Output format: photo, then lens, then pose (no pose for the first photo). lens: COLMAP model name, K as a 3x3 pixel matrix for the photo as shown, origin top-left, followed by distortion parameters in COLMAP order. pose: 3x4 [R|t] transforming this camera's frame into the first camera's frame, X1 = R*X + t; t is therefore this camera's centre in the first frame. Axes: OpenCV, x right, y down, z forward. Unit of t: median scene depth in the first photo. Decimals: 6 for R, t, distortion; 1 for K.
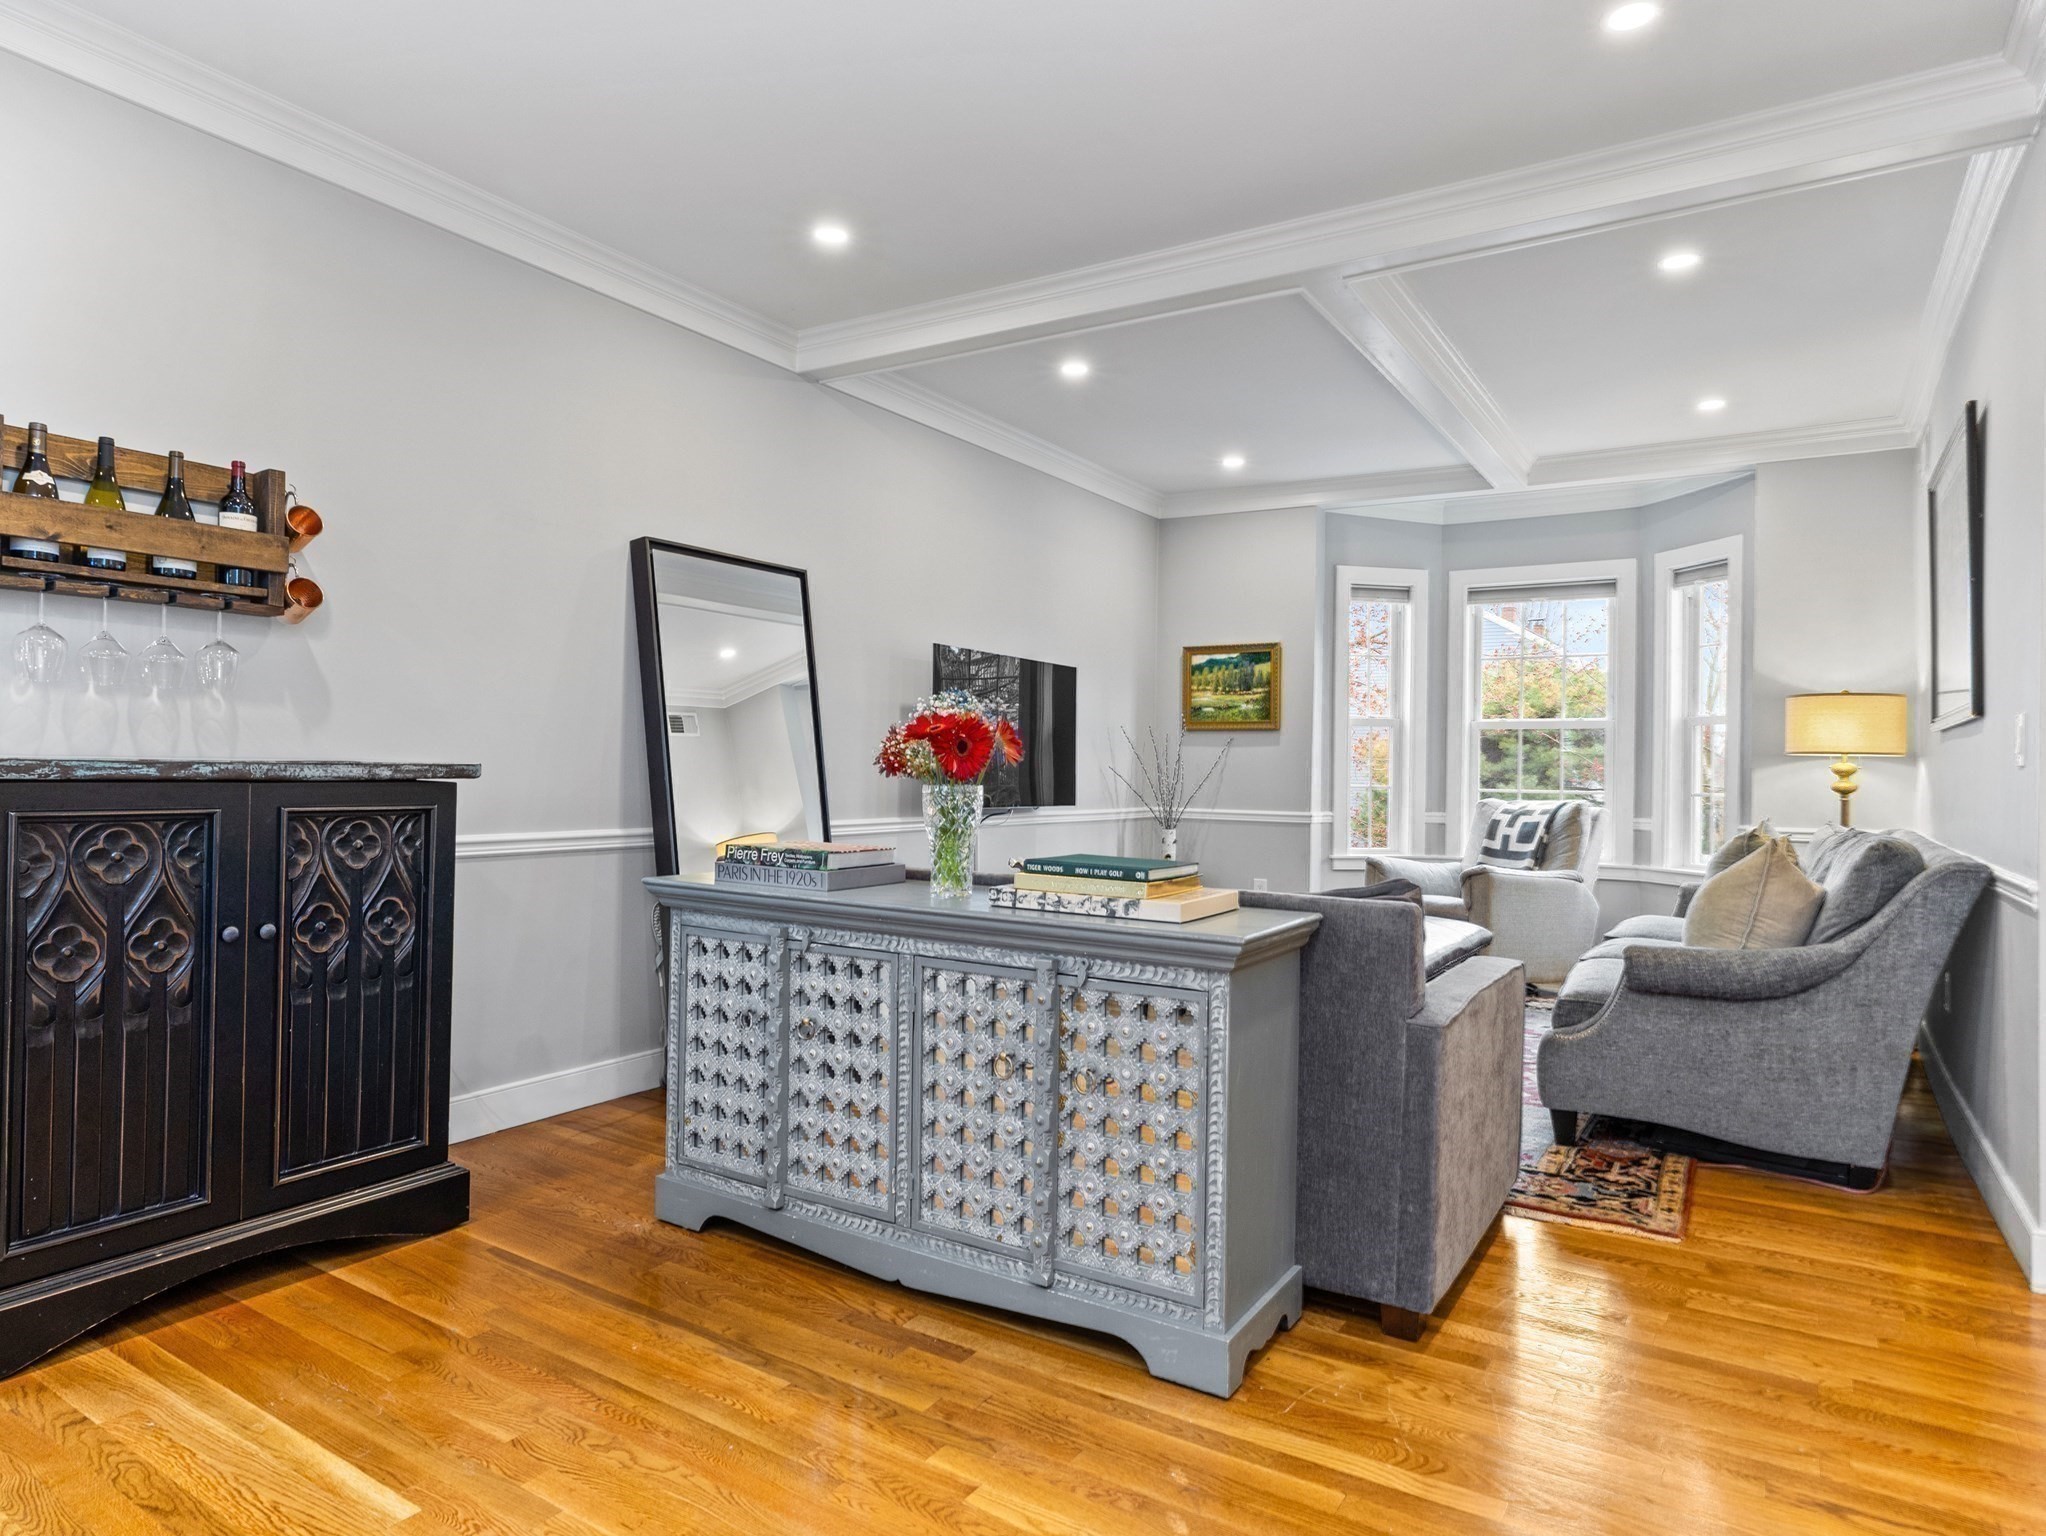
lens RADIAL K [[1199.8, 0, 1025.6], [0, 1199.8, 765.4], [0, 0, 1]] dist [-0.005286, -0.002354]
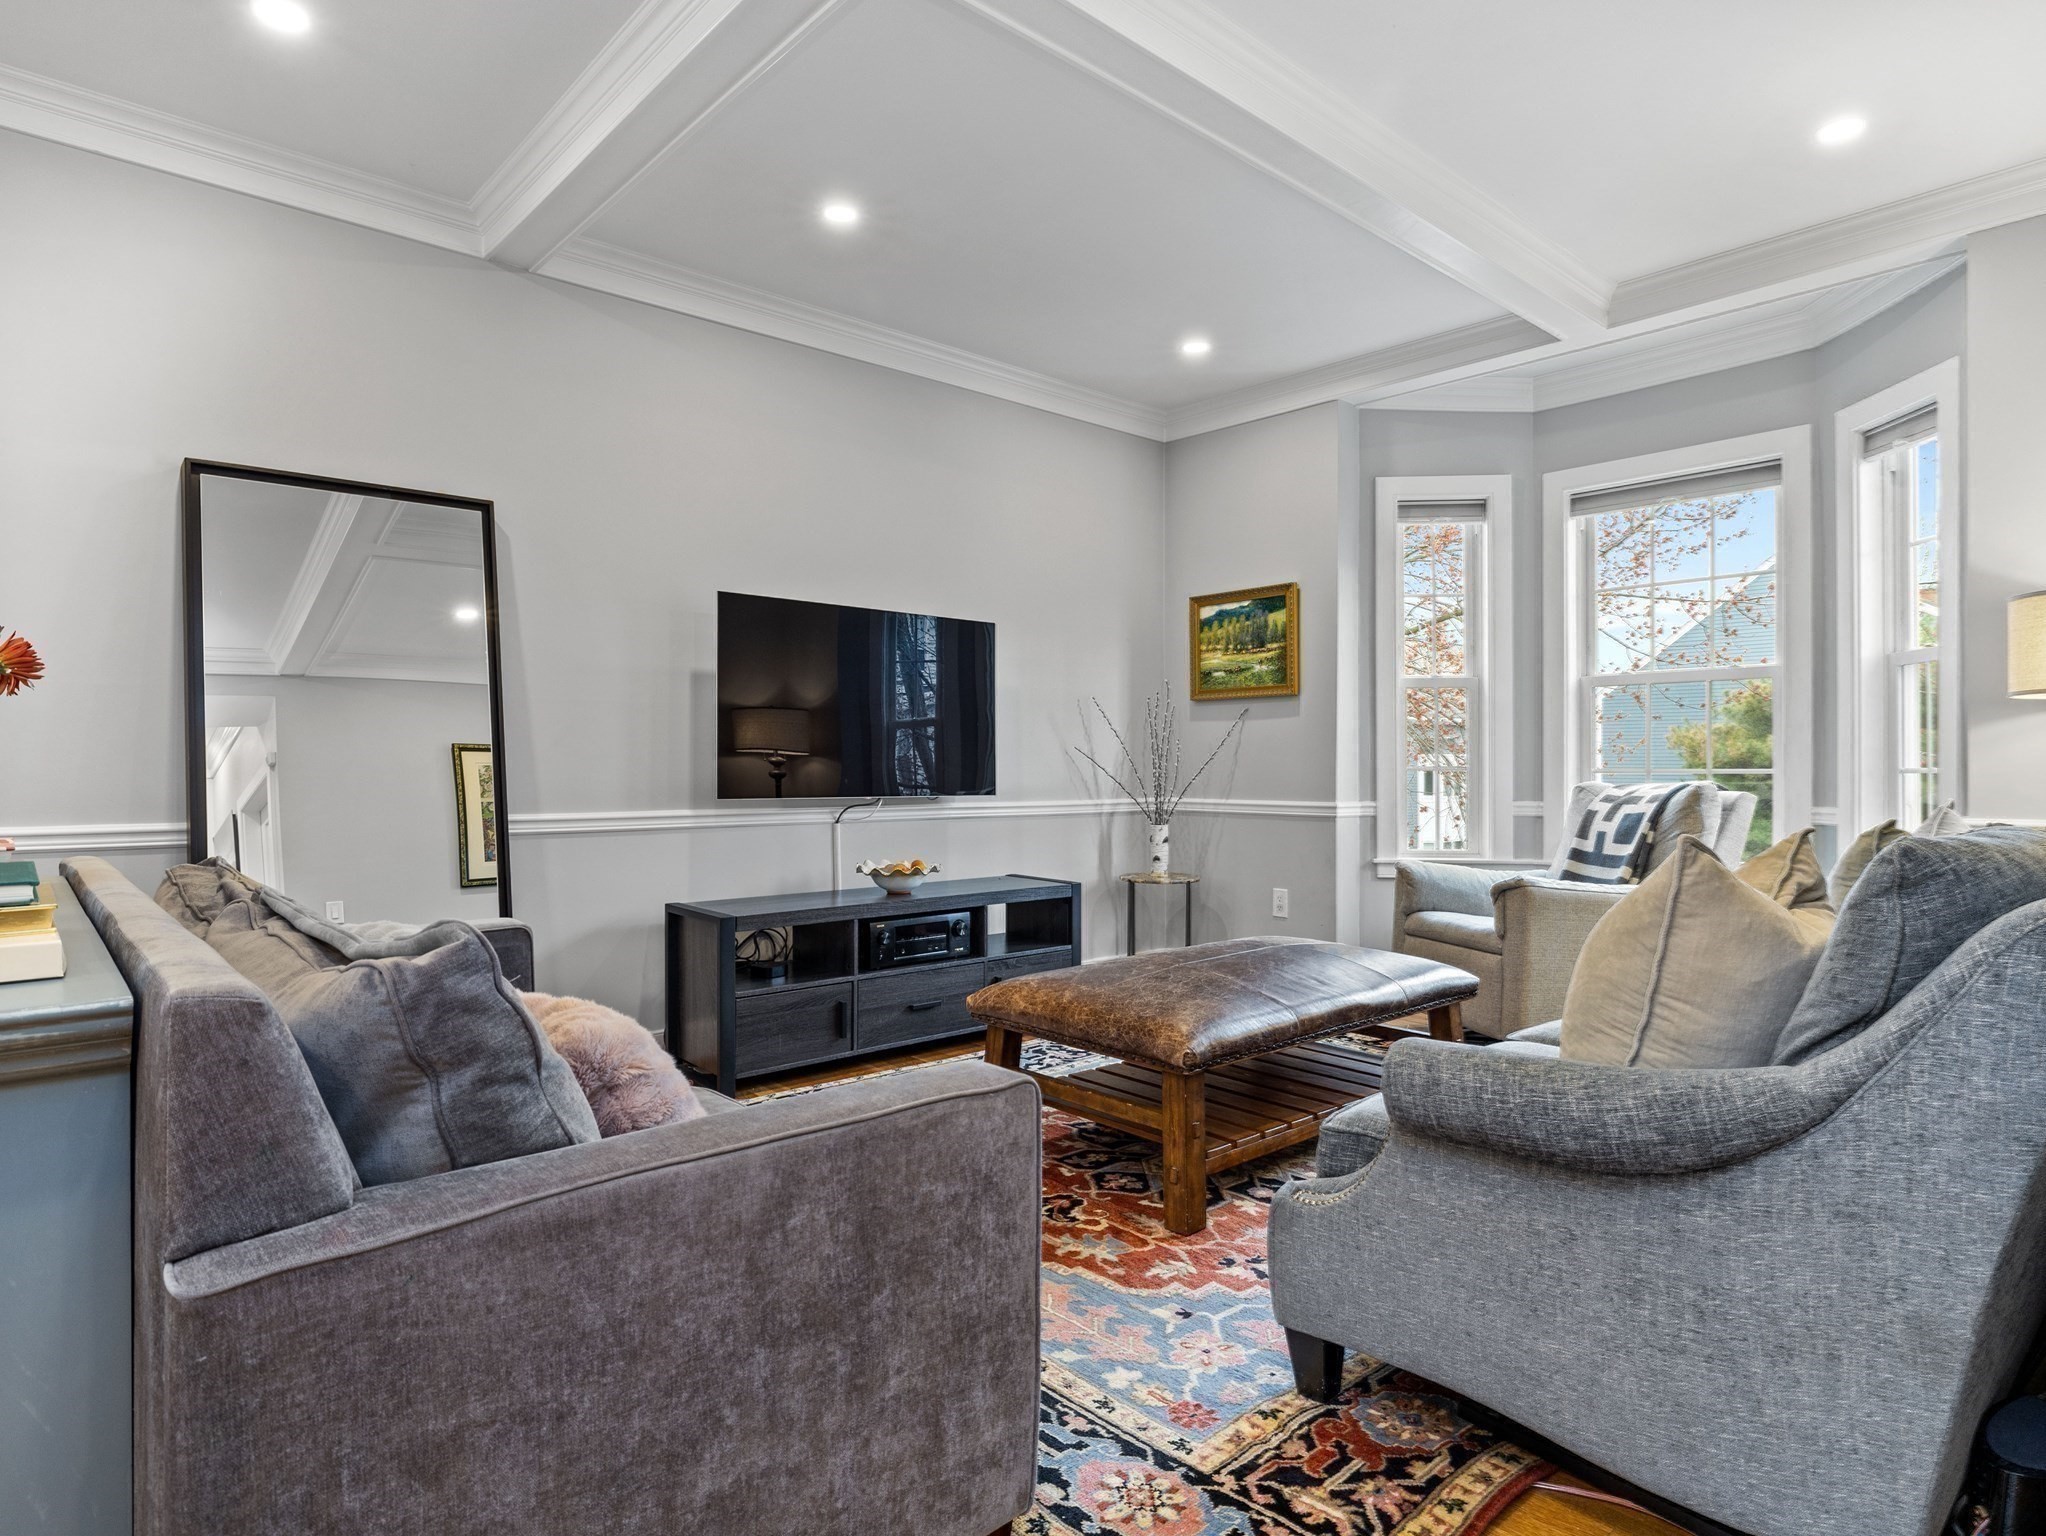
lens RADIAL K [[1147.5, 0, 1034.8], [0, 1147.5, 764.8], [0, 0, 1]] dist [-0.002903, -0.001750]
pose [[0.960954, -0.016331, -0.276225, 0.509920], [0.015714, 0.999867, -0.004447, 0.031011], [0.276260, -0.000067, 0.961083, 0.493084]]
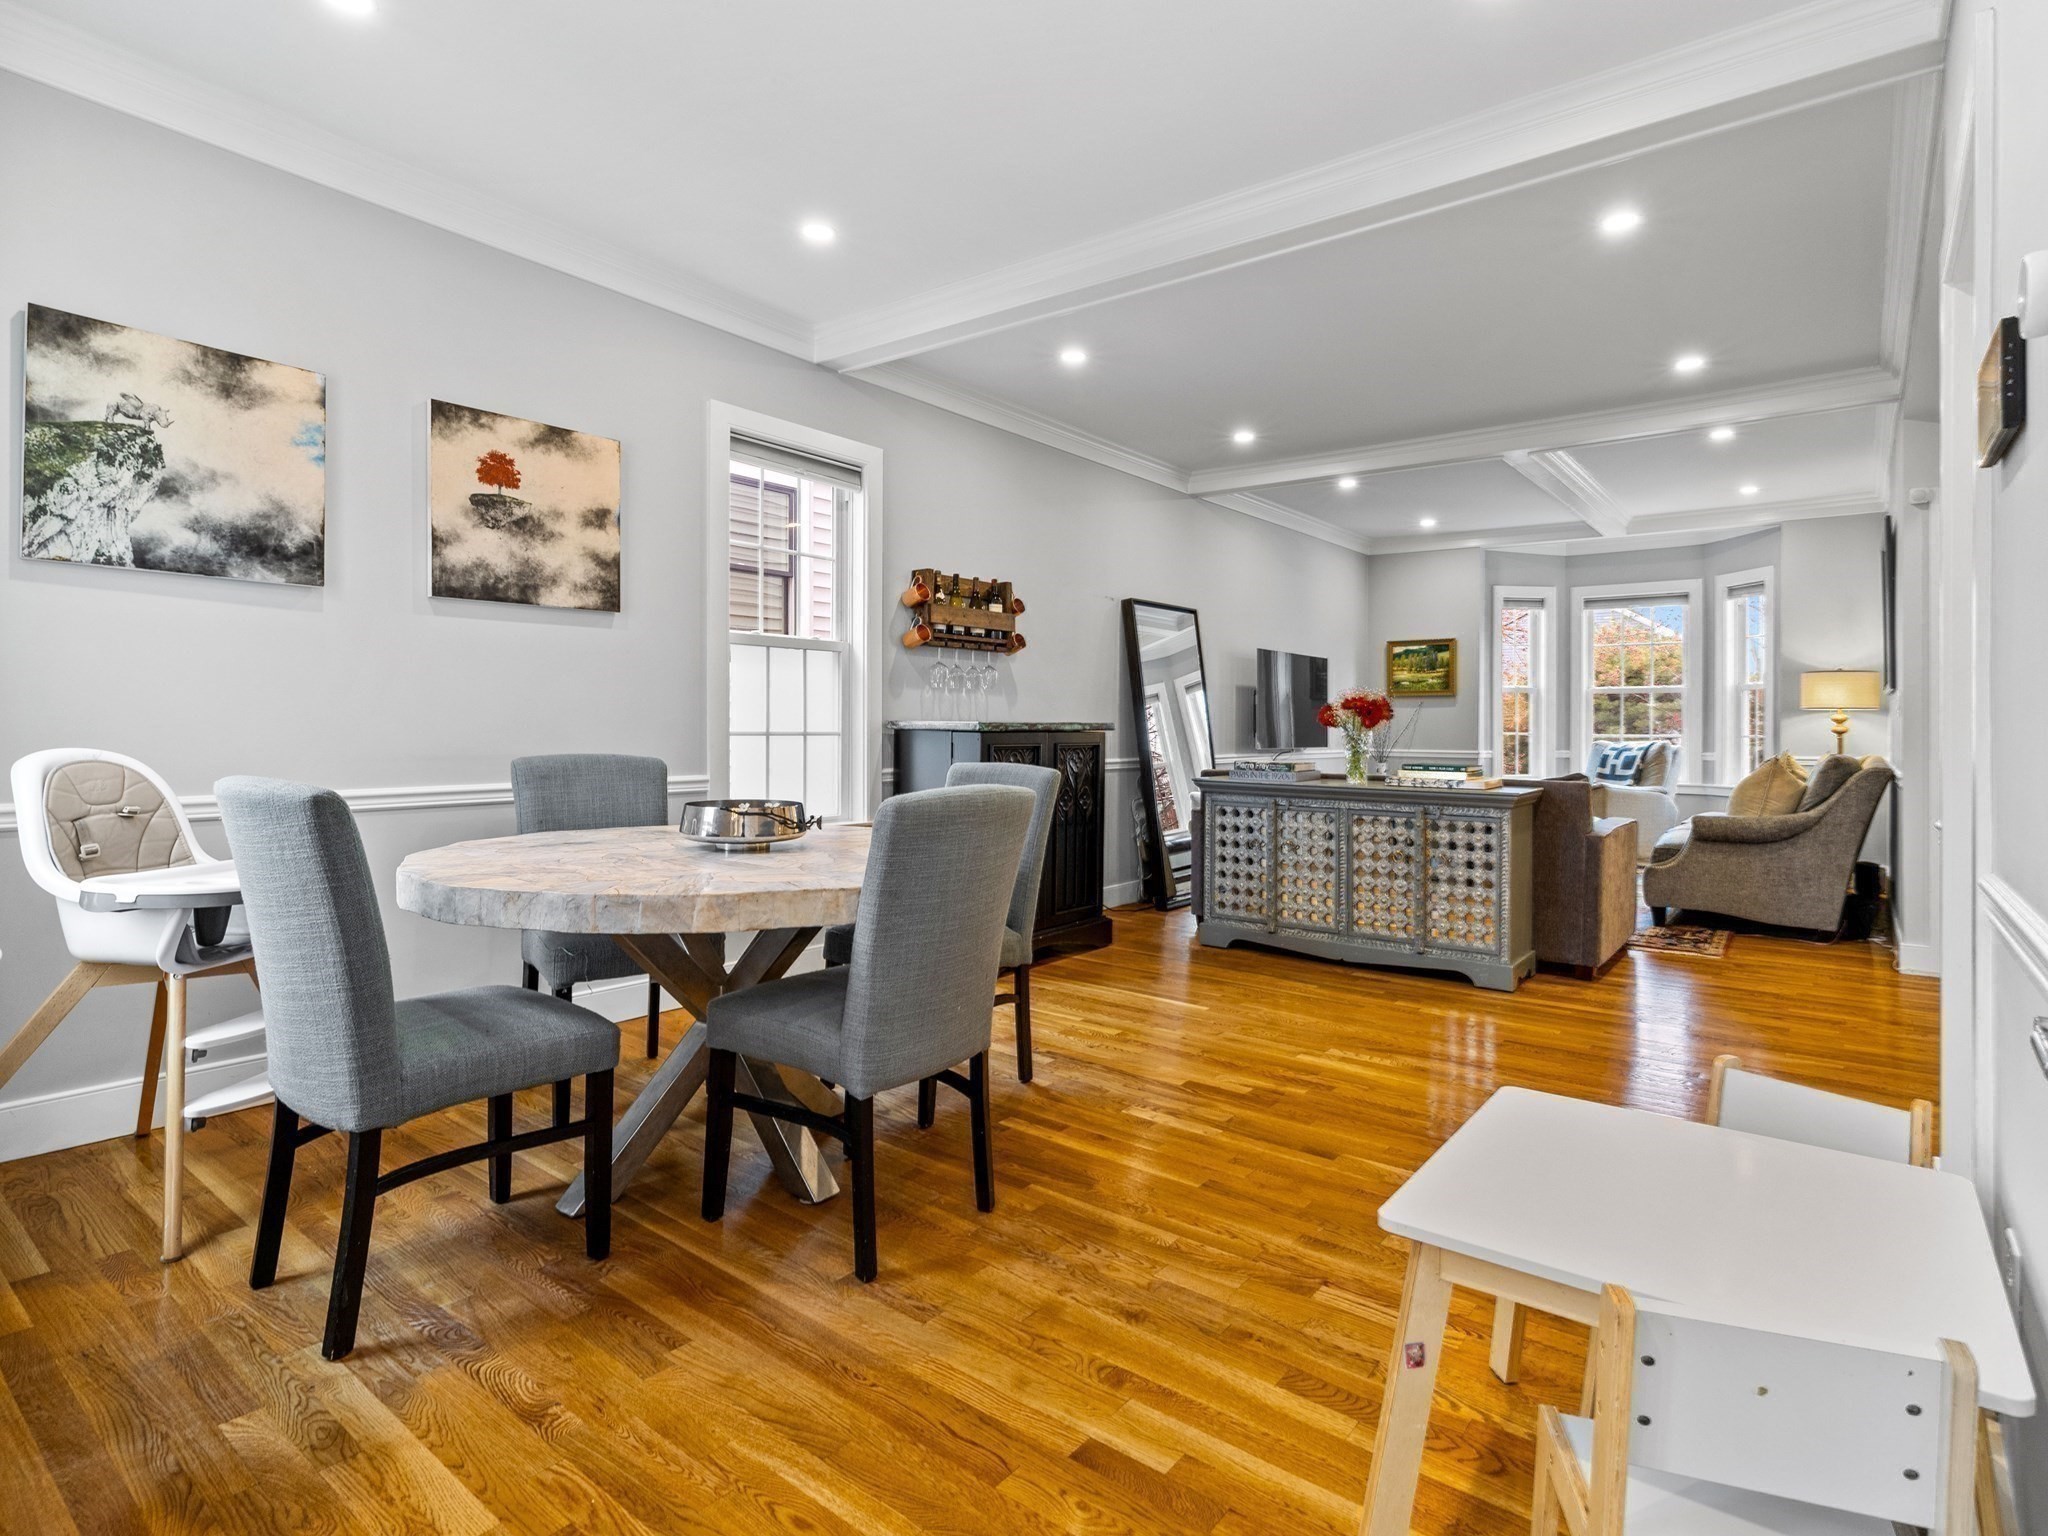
lens RADIAL K [[1047.4, 0, 1076.5], [0, 1047.4, 726.8], [0, 0, 1]] dist [-0.004033, 0.001999]
pose [[0.997026, -0.010798, -0.076307, -0.328966], [0.011060, 0.999934, 0.003012, -0.001489], [0.076270, -0.003847, 0.997080, -0.696153]]
